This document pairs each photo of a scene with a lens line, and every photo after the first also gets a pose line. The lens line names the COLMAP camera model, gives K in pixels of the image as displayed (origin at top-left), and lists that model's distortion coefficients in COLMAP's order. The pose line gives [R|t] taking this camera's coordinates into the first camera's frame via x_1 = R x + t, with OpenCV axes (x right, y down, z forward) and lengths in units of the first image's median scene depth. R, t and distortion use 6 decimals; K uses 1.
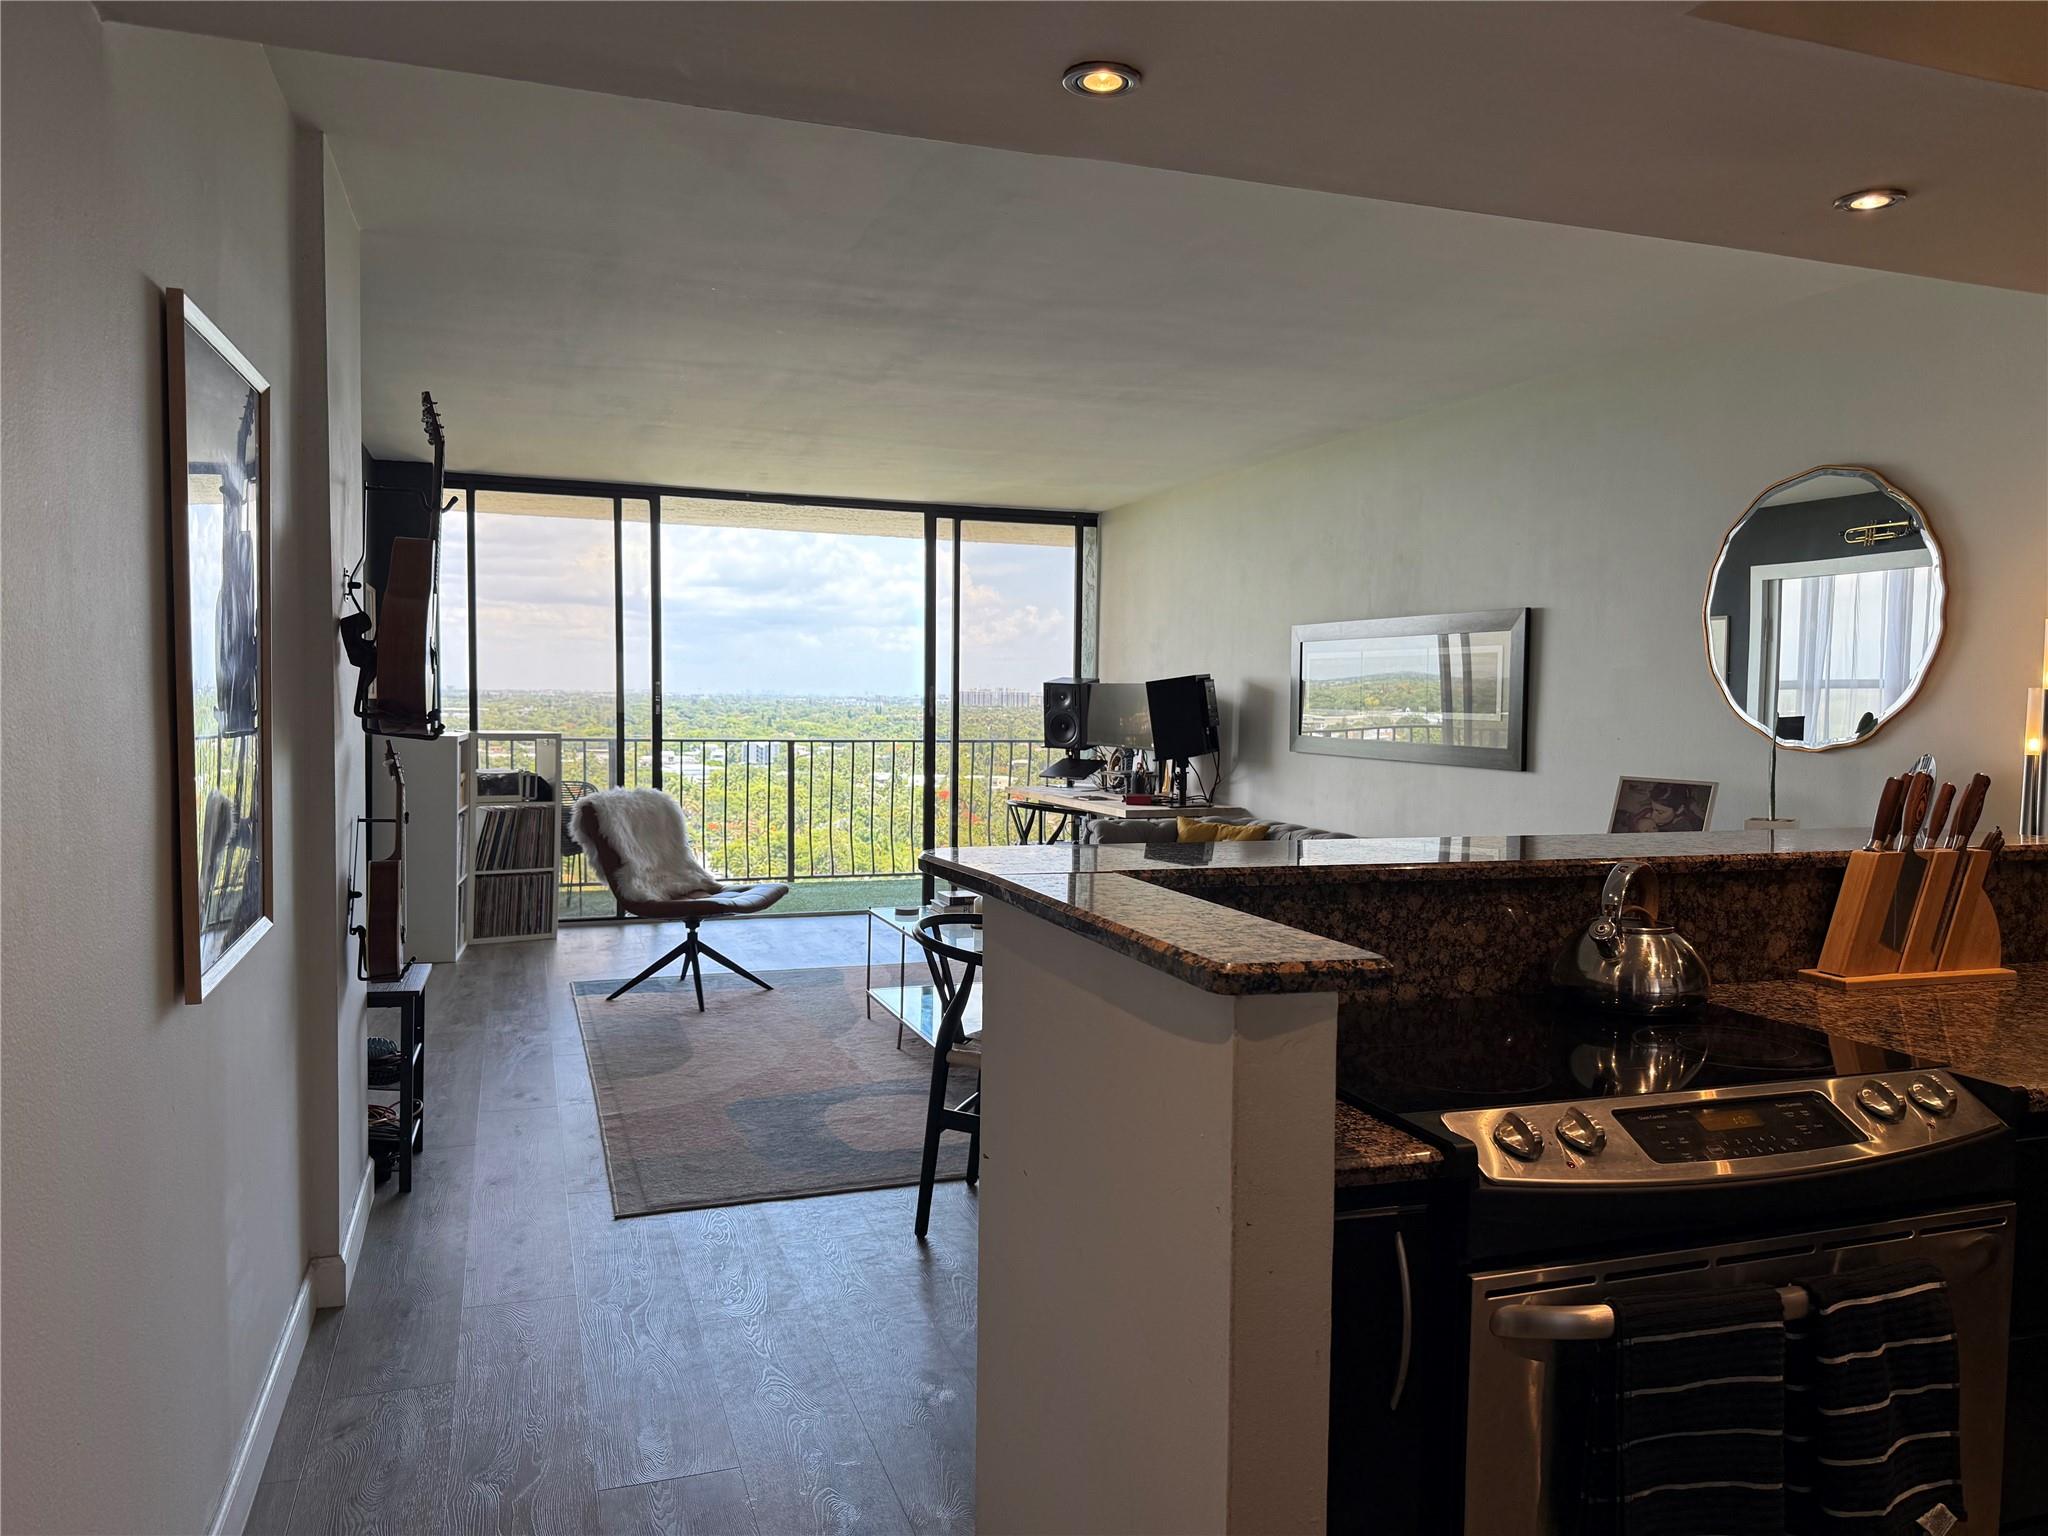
lens RADIAL K [[1440.2, 0, 1021.1], [0, 1440.2, 769.6], [0, 0, 1]] dist [0.052352, -0.051681]
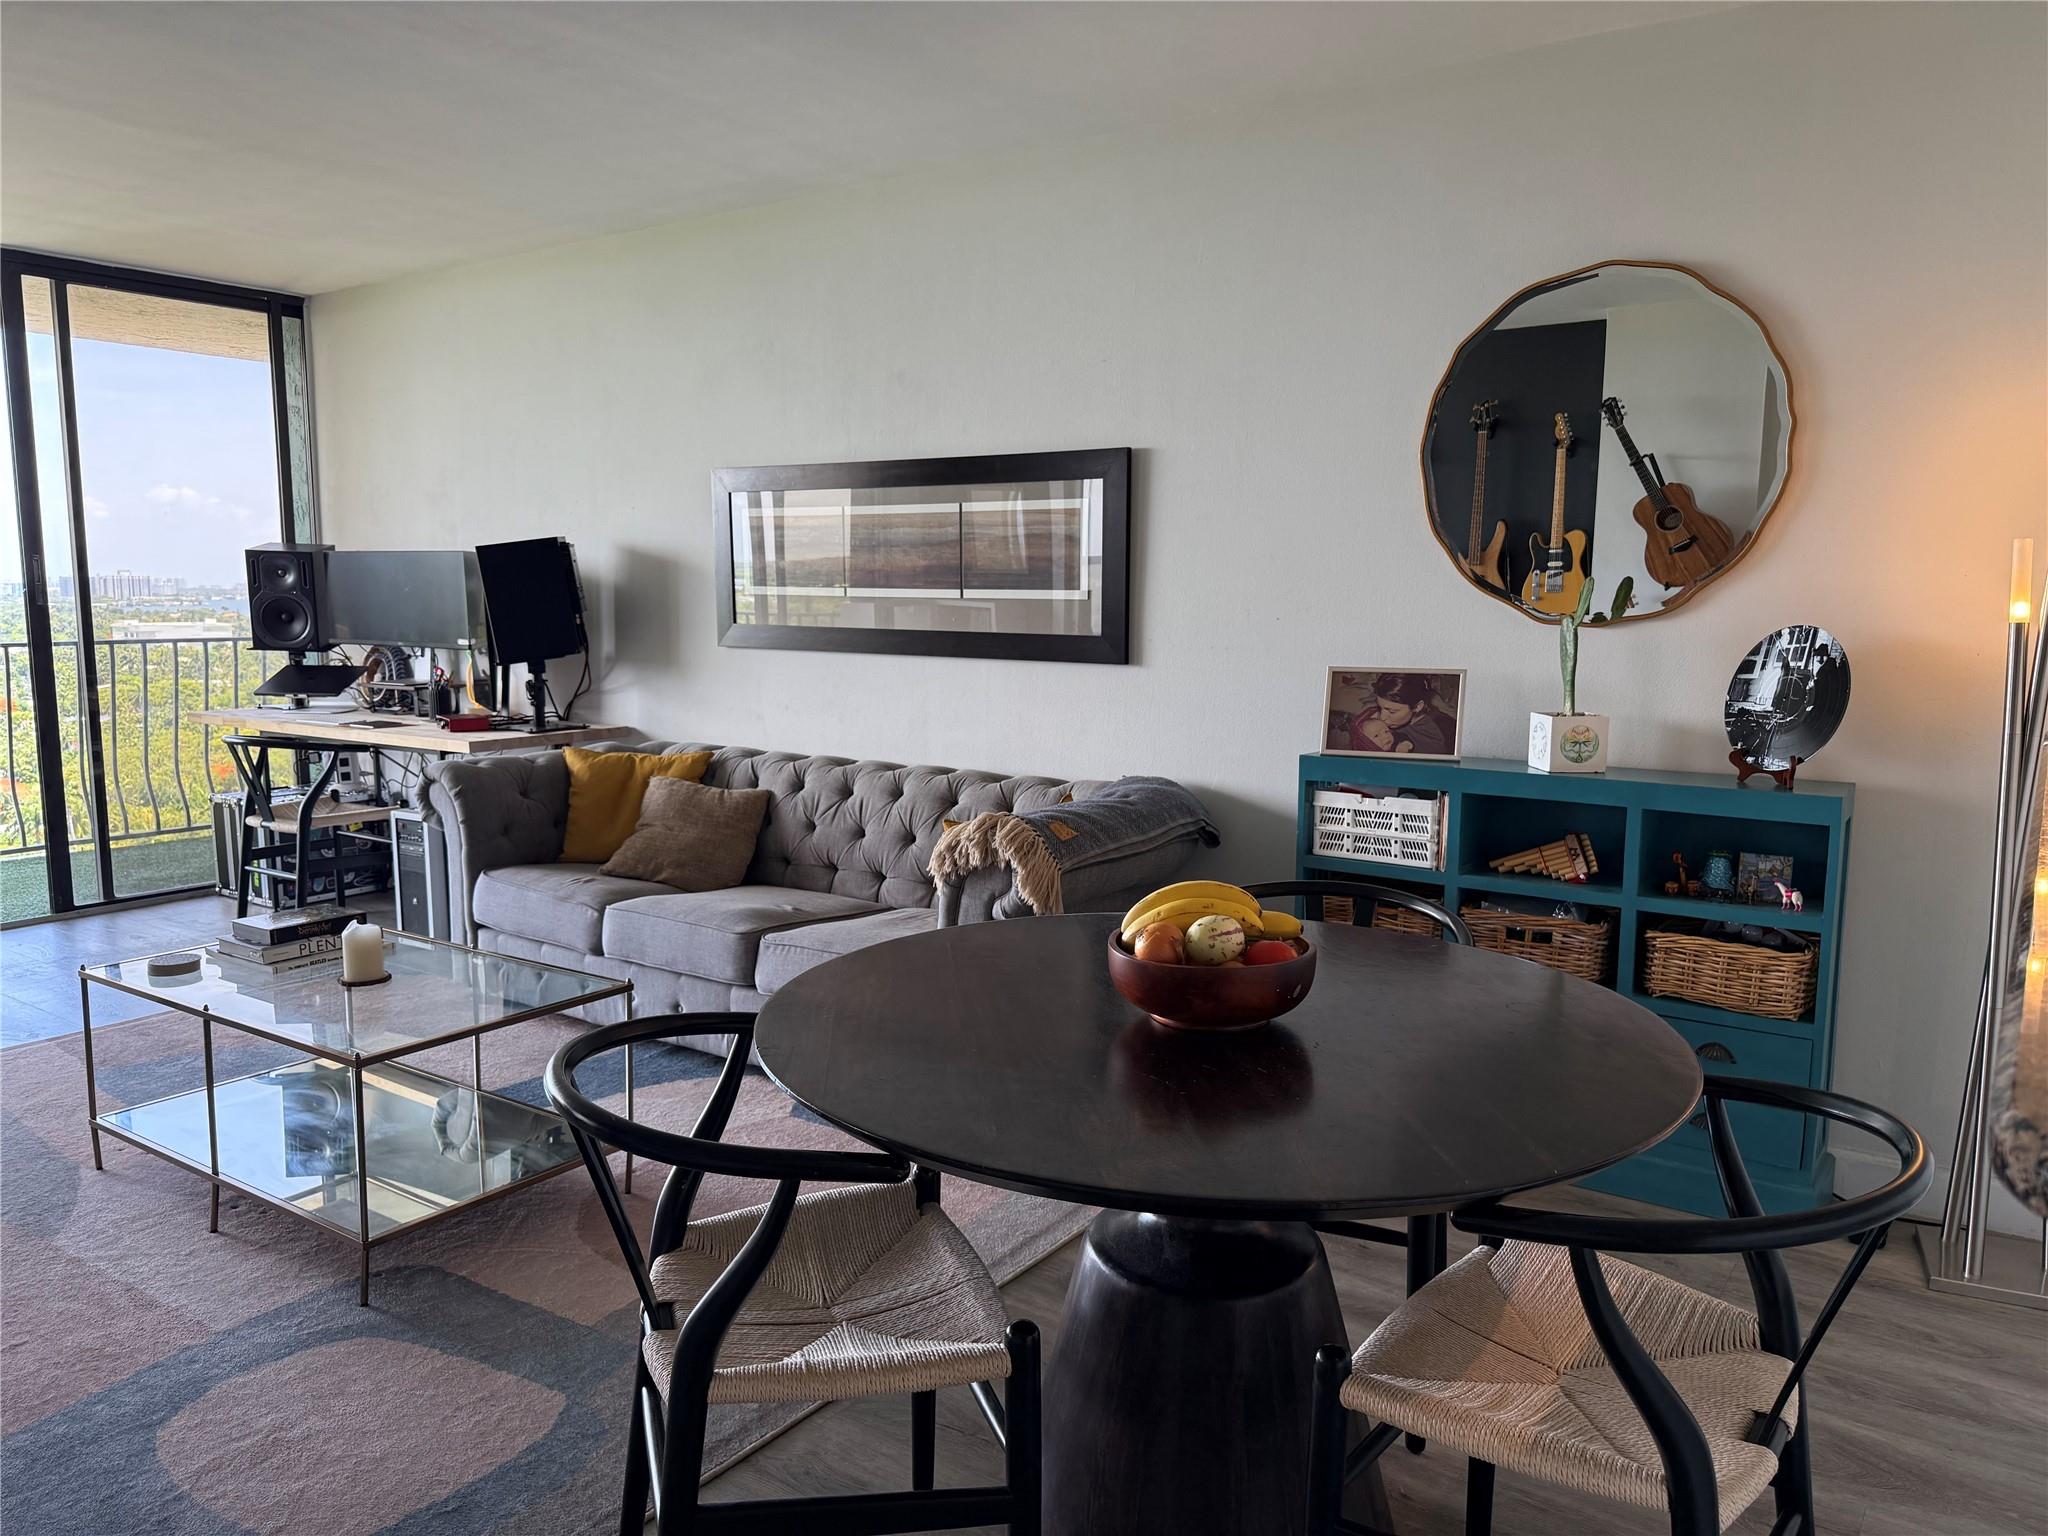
lens RADIAL K [[1440.2, 0, 1007.4], [0, 1440.2, 760.7], [0, 0, 1]] dist [0.052352, -0.051681]
pose [[0.813617, -0.087805, 0.574733, -0.098531], [0.041288, 0.994760, 0.093525, -0.014069], [-0.579934, -0.052364, 0.812979, 0.274334]]
